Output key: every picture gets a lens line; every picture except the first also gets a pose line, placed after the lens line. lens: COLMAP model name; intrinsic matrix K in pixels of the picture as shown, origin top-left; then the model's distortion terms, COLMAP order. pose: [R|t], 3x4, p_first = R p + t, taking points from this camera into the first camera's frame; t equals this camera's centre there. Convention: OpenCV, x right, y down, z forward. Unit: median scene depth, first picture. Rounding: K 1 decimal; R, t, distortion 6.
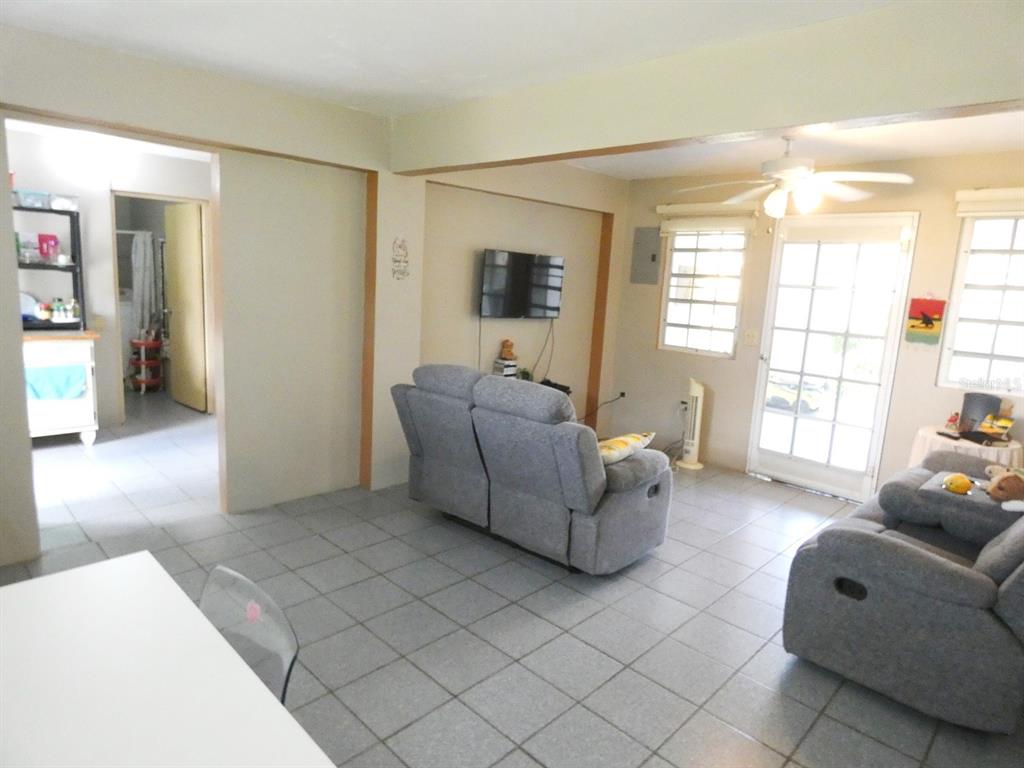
lens RADIAL K [[614.5, 0, 516.5], [0, 614.5, 375.4], [0, 0, 1]] dist [-0.001942, 0.001808]
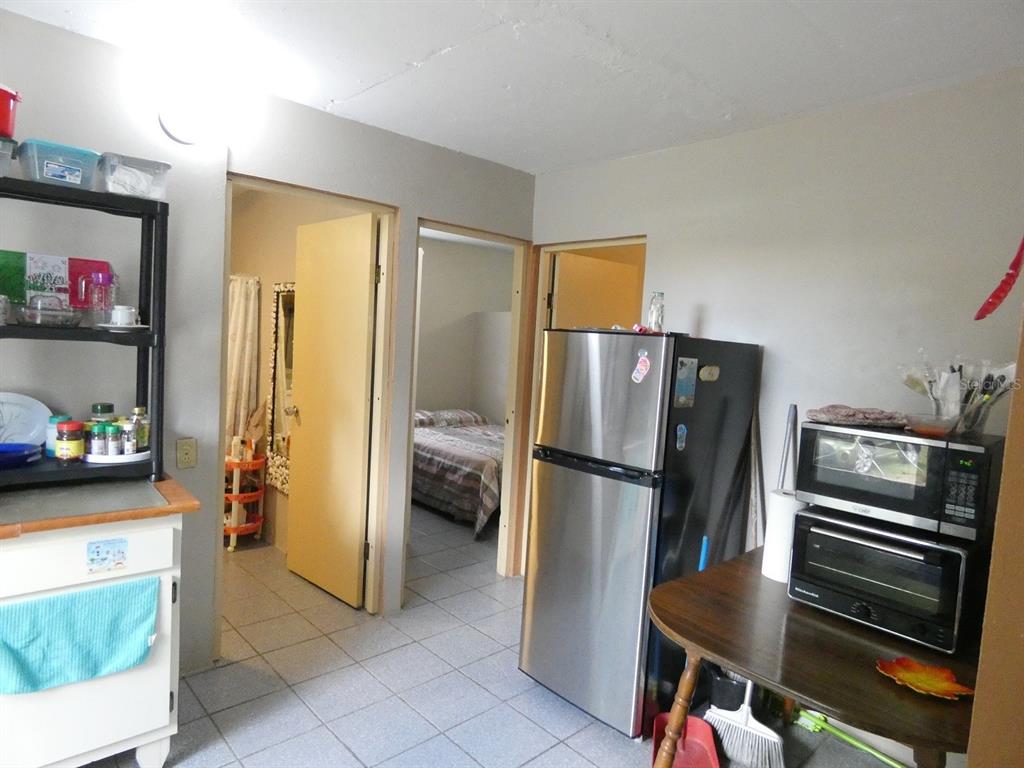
lens RADIAL K [[614.5, 0, 511.6], [0, 614.5, 384.0], [0, 0, 1]] dist [-0.001942, 0.001808]
pose [[0.998943, 0.005473, -0.045629, -0.445786], [-0.009685, 0.995656, -0.092604, -0.104325], [0.044924, 0.092948, 0.994657, 0.589170]]
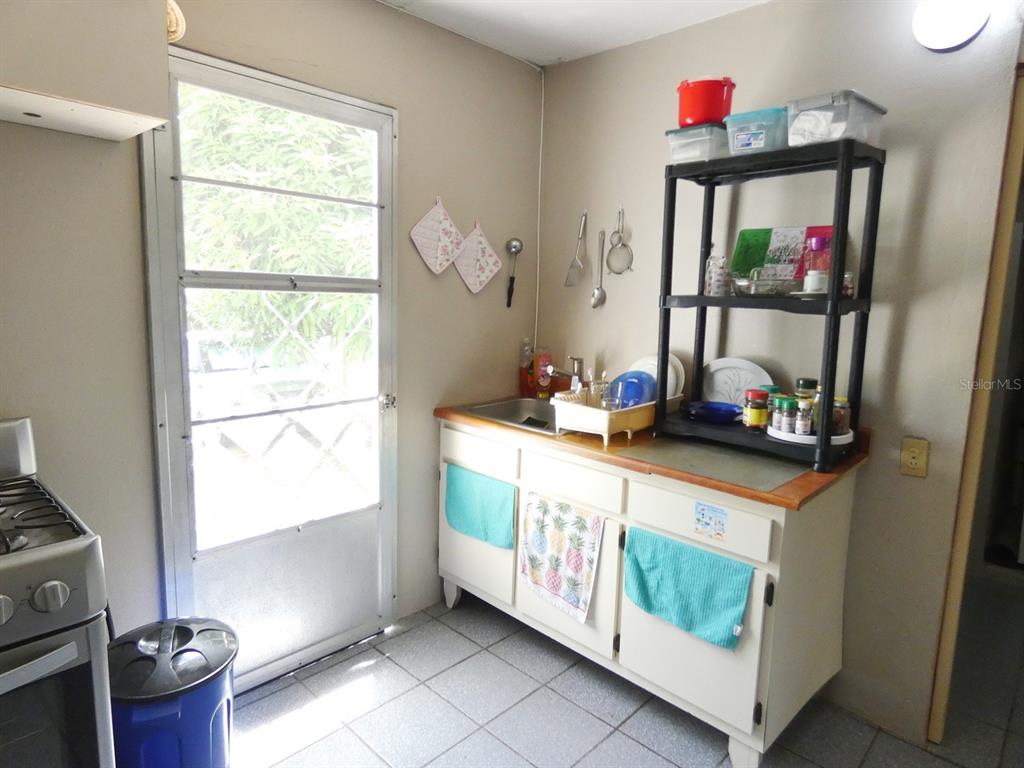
lens RADIAL K [[614.5, 0, 513.3], [0, 614.5, 383.2], [0, 0, 1]] dist [-0.001942, 0.001808]
pose [[0.015449, 0.088768, -0.995933, -0.350684], [-0.188913, 0.978371, 0.084272, -0.122626], [0.981872, 0.186842, 0.031884, 0.808218]]
